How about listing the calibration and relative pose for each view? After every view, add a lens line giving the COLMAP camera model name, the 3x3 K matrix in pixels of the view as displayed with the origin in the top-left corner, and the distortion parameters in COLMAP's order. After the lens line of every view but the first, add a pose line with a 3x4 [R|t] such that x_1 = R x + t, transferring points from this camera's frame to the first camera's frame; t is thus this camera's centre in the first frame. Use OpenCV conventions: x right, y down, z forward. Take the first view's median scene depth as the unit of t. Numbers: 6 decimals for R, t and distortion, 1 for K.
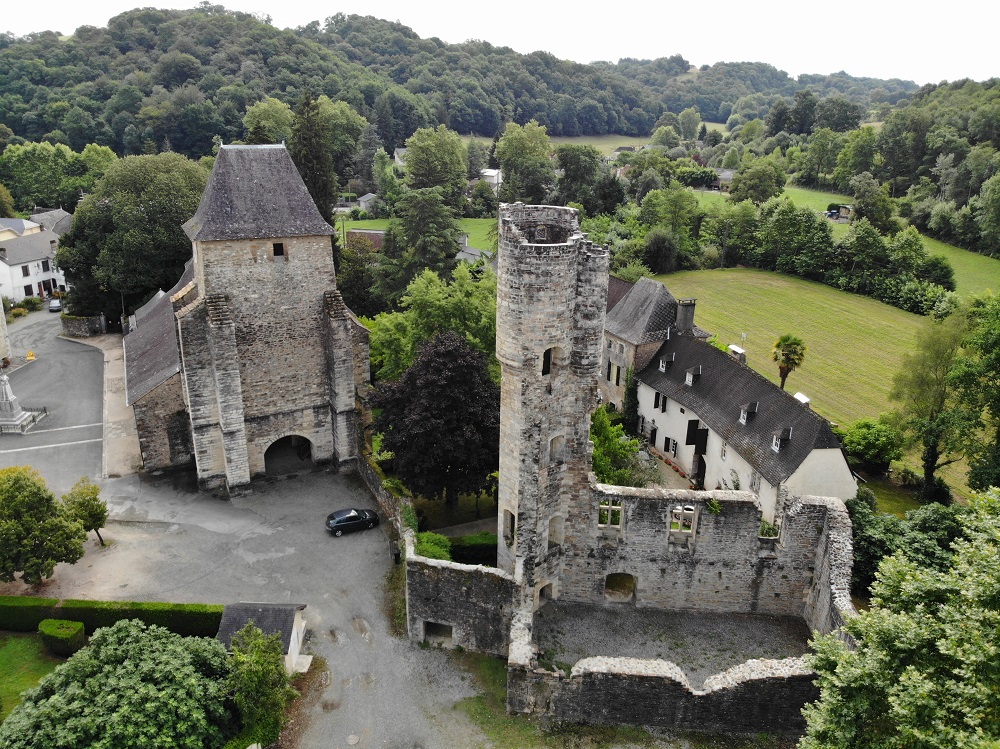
lens RADIAL K [[740.0, 0, 494.9], [0, 740.0, 370.6], [0, 0, 1]] dist [0.138223, -0.291964]
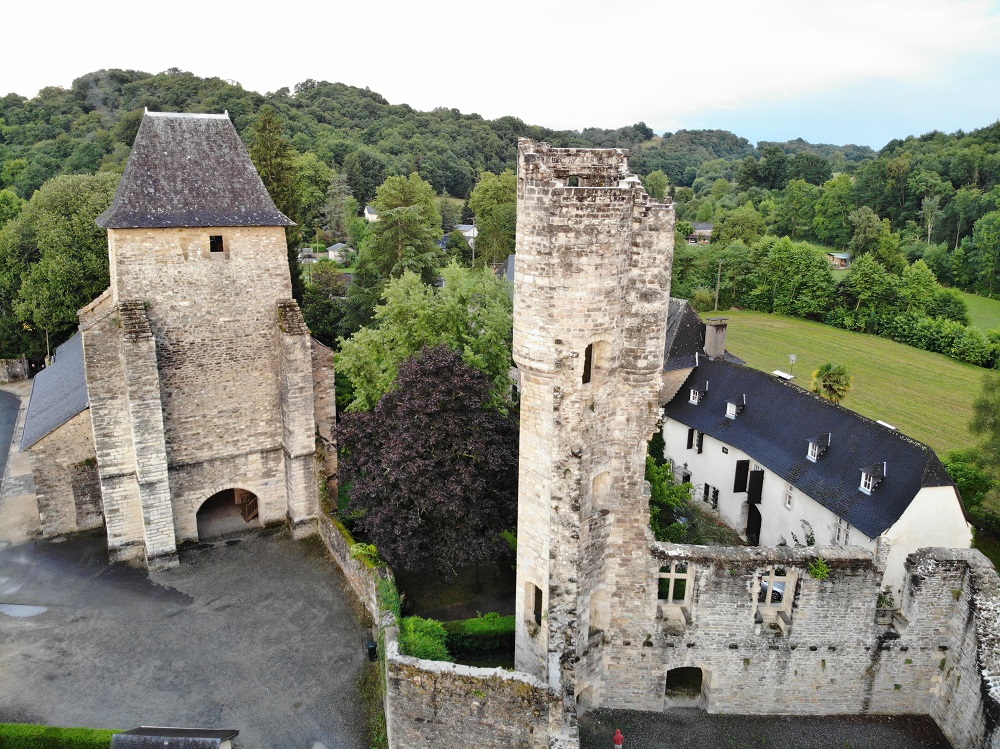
lens RADIAL K [[741.3, 0, 493.5], [0, 741.3, 370.2], [0, 0, 1]] dist [0.075118, -0.194759]
pose [[0.999135, -0.012735, 0.039593, -0.034635], [0.016220, 0.995902, -0.088969, 0.040527], [-0.038298, 0.089534, 0.995247, 0.227996]]
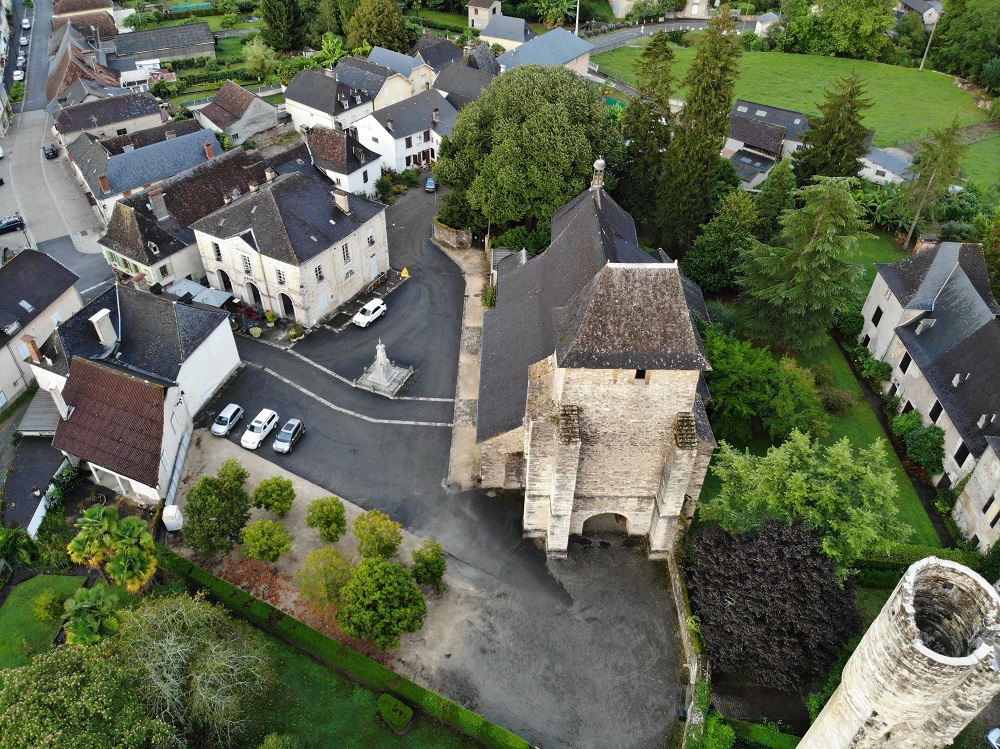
lens RADIAL K [[740.0, 0, 494.9], [0, 740.0, 370.6], [0, 0, 1]] dist [0.138223, -0.291964]
pose [[0.891027, 0.296946, -0.343358, -0.130389], [-0.156475, 0.910929, 0.381738, -0.481289], [0.426130, -0.286412, 0.858127, 0.120967]]
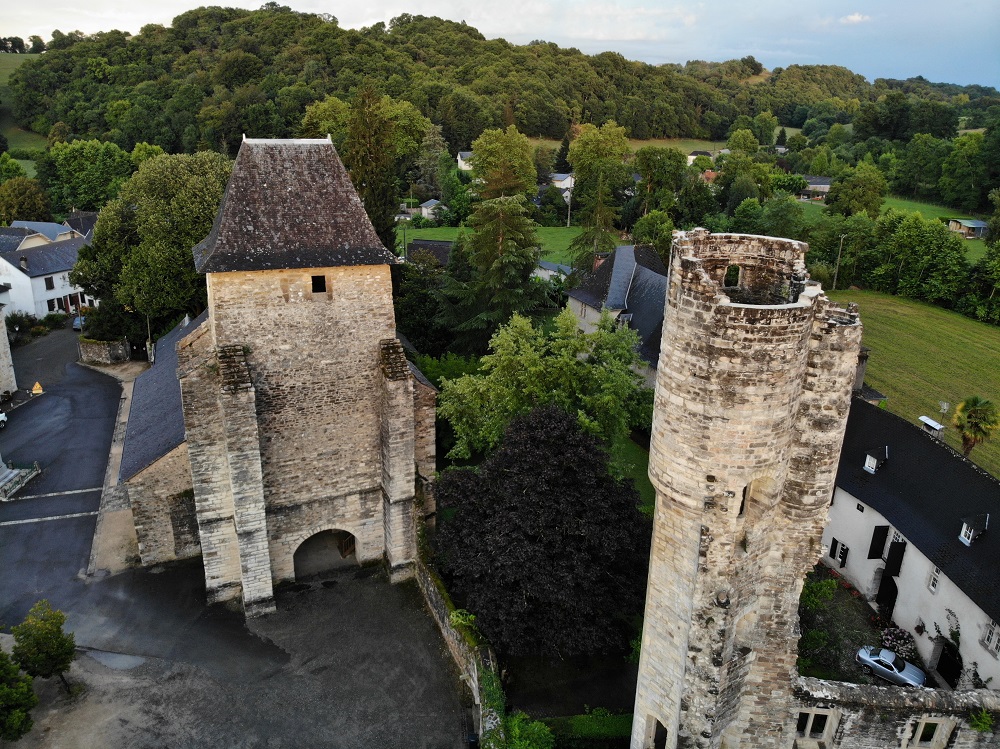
lens RADIAL K [[734.1, 0, 493.9], [0, 734.1, 371.8], [0, 0, 1]] dist [0.120711, -0.278456]
pose [[0.997086, 0.027274, -0.071246, -0.064960], [-0.027360, 0.999626, -0.000229, -0.079096], [0.071213, 0.002177, 0.997459, 0.292105]]
